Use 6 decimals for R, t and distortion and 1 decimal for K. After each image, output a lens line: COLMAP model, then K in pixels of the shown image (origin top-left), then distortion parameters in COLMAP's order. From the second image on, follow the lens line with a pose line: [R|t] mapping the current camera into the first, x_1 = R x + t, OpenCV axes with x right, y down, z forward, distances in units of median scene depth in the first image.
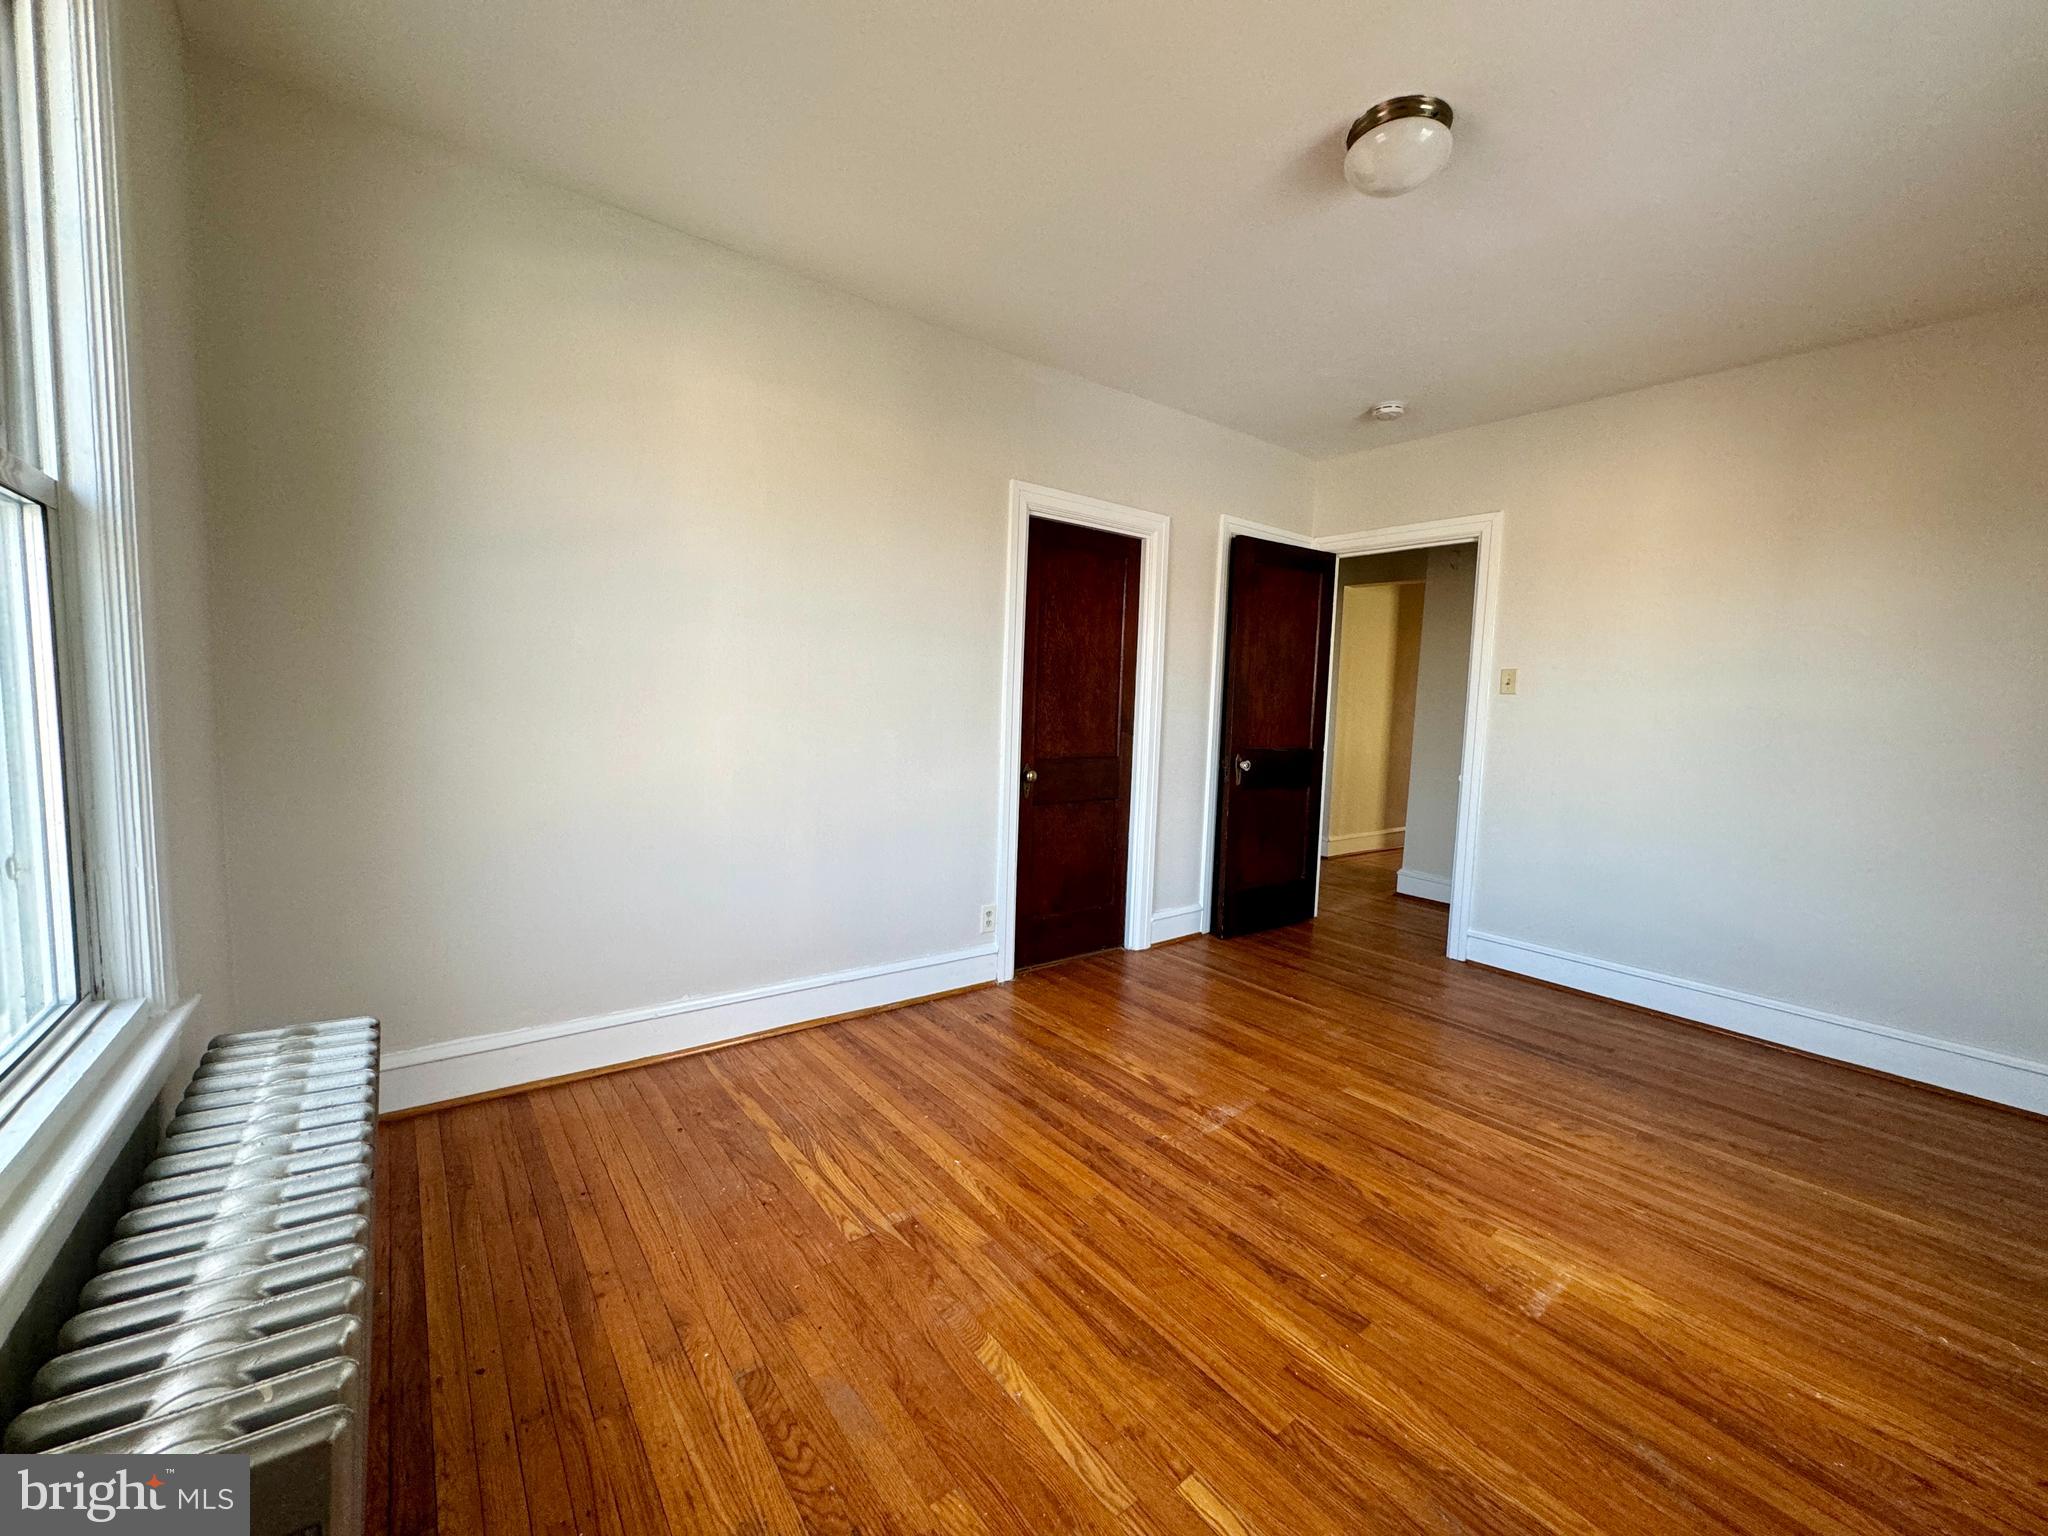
lens RADIAL K [[814.9, 0, 1024.0], [0, 814.9, 768.0], [0, 0, 1]] dist [-0.000783, -0.000898]
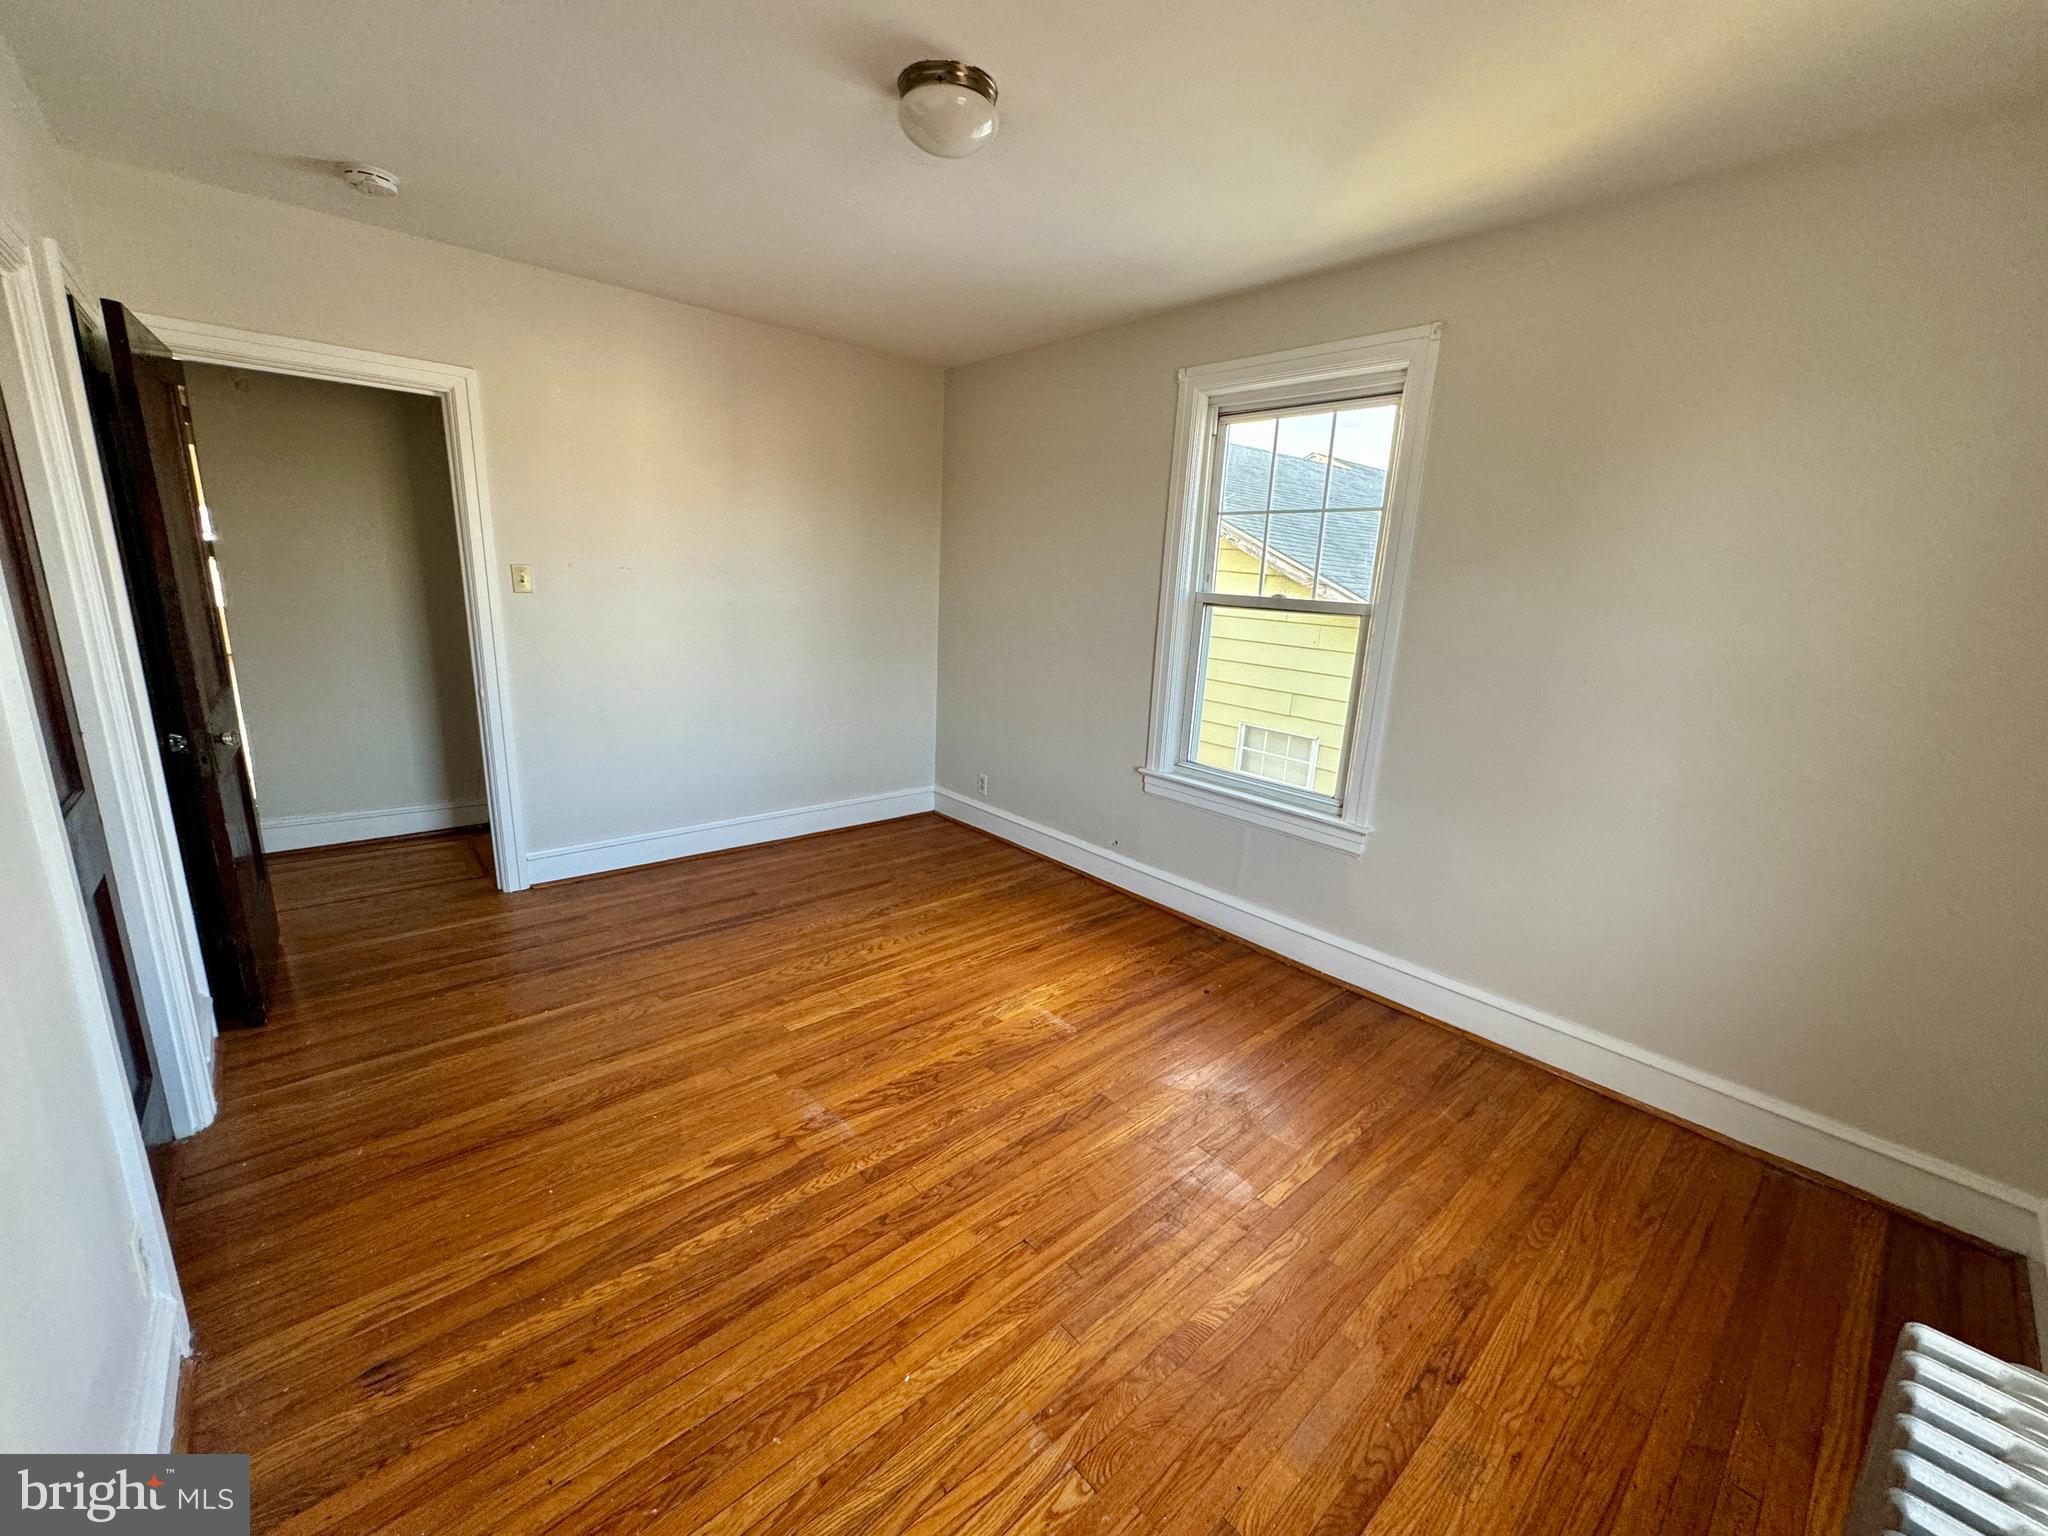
lens RADIAL K [[814.9, 0, 1024.0], [0, 814.9, 768.0], [0, 0, 1]] dist [-0.000783, -0.000898]
pose [[-0.065813, -0.275107, 0.959158, -0.642925], [0.035216, 0.960003, 0.277766, -0.242742], [-0.997210, 0.052058, -0.053493, 0.912209]]
